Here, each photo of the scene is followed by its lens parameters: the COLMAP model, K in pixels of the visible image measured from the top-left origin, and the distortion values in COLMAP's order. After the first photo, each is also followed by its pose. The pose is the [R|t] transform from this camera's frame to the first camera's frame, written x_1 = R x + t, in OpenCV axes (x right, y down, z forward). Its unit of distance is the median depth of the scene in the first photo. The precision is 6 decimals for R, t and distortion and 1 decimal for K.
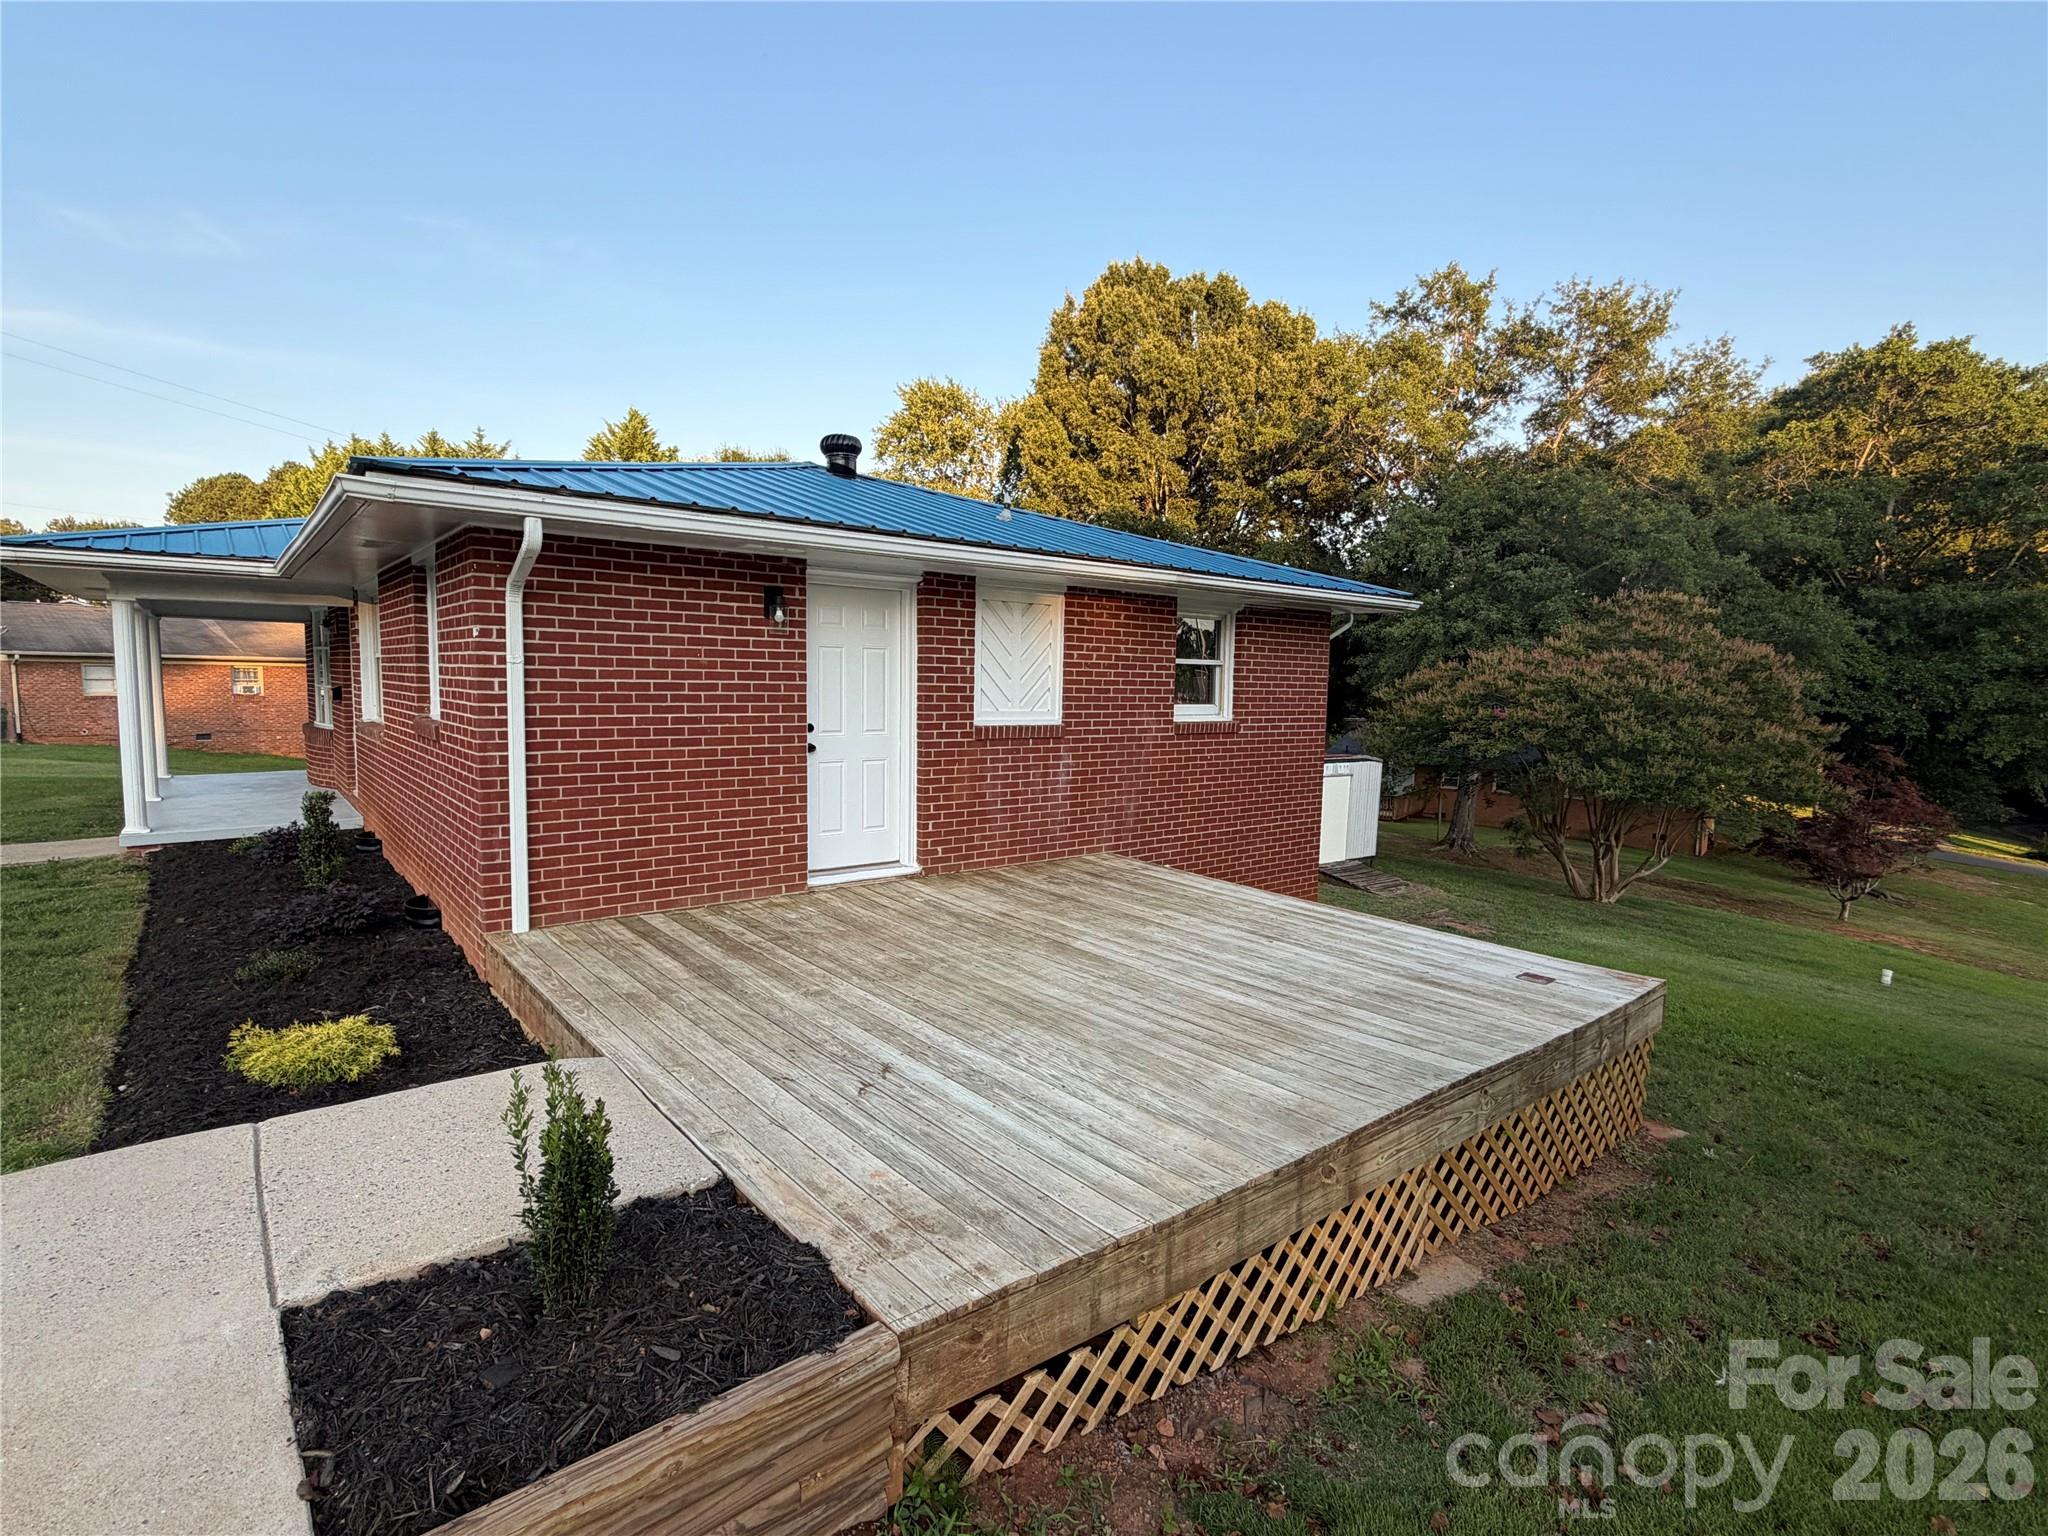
lens RADIAL K [[995.7, 0, 1006.5], [0, 995.7, 765.4], [0, 0, 1]] dist [0.005747, 0.005855]
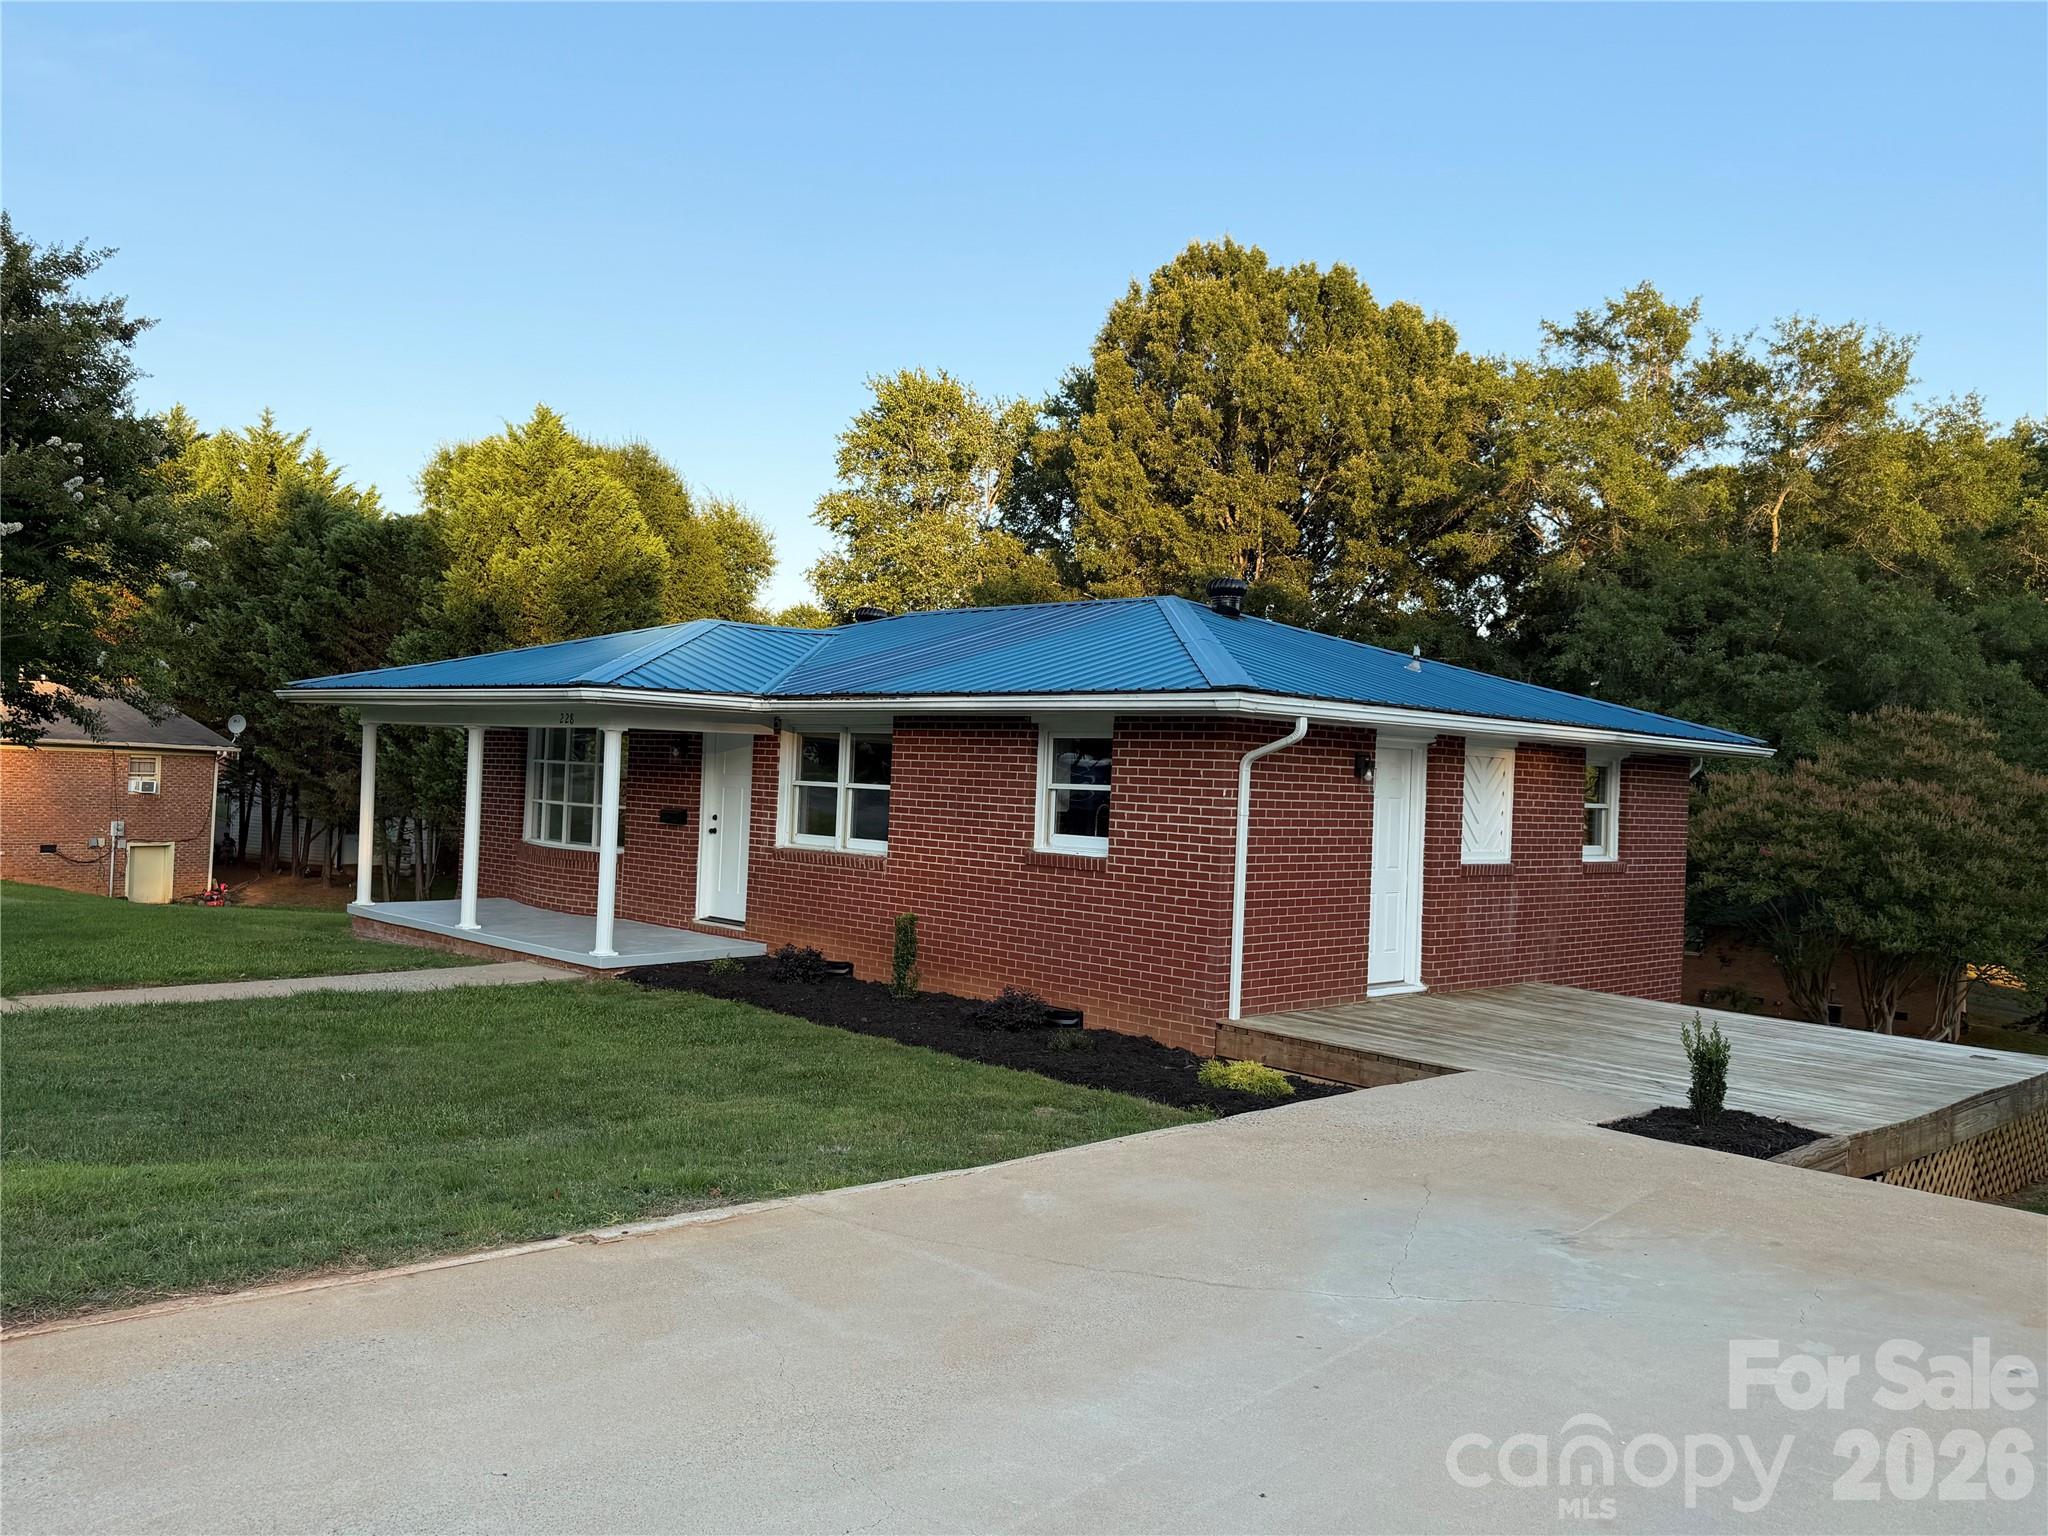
lens RADIAL K [[1595.5, 0, 1011.3], [0, 1595.5, 780.6], [0, 0, 1]] dist [0.078021, -0.081177]
pose [[0.994752, 0.017841, 0.100750, -0.196062], [-0.009369, 0.996426, -0.083951, 0.006565], [-0.101887, 0.082567, 0.991364, -0.212657]]
